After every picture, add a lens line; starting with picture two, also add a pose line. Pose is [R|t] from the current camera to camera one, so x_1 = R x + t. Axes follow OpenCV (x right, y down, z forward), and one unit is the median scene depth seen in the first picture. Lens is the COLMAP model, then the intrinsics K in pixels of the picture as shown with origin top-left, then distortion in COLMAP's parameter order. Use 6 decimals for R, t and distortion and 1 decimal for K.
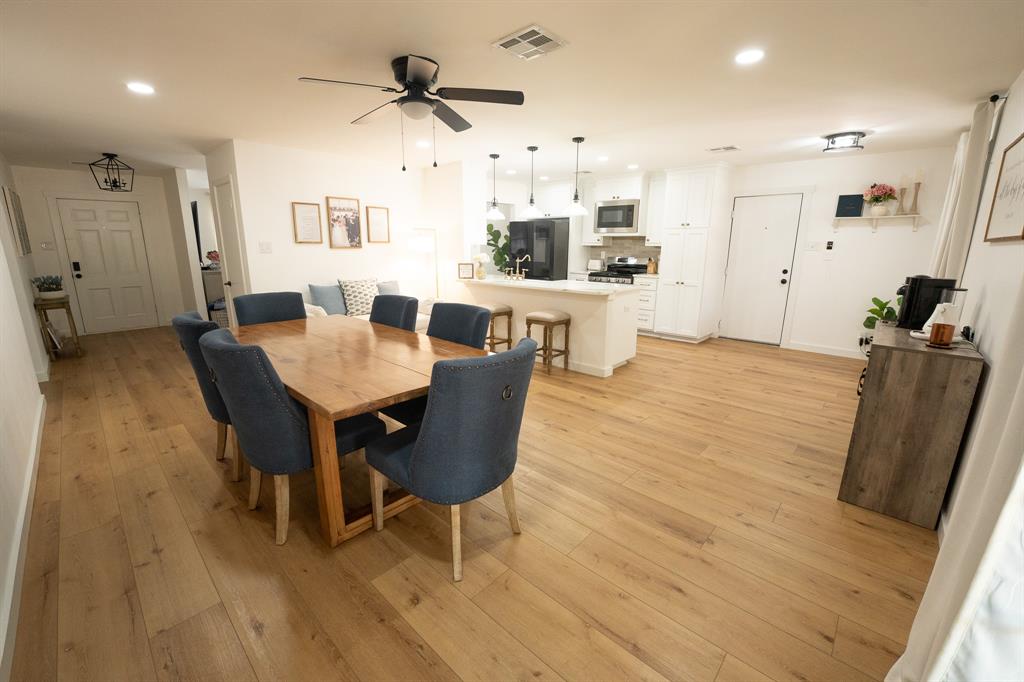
lens RADIAL K [[413.2, 0, 512.0], [0, 413.2, 341.0], [0, 0, 1]] dist [-0.000971, -0.000200]
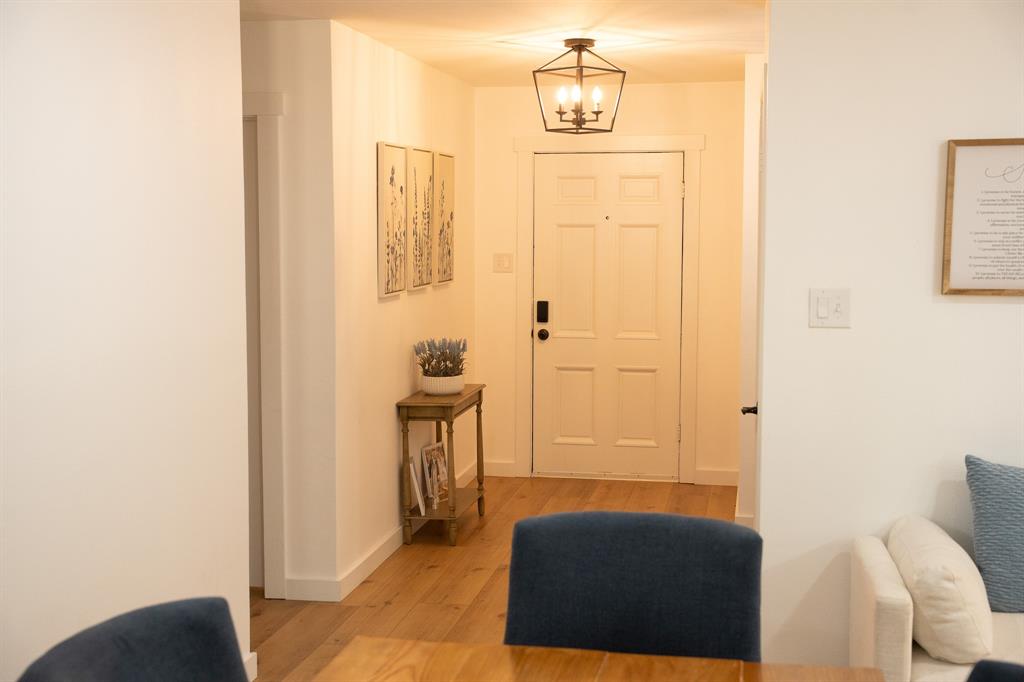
lens RADIAL K [[1290.4, 0, 512.0], [0, 1290.4, 341.0], [0, 0, 1]] dist [0.014137, 0.009386]
pose [[0.529479, 0.082192, -0.844332, 0.014842], [-0.195788, 0.980265, -0.027354, -0.133761], [0.825421, 0.179793, 0.535122, 0.354800]]
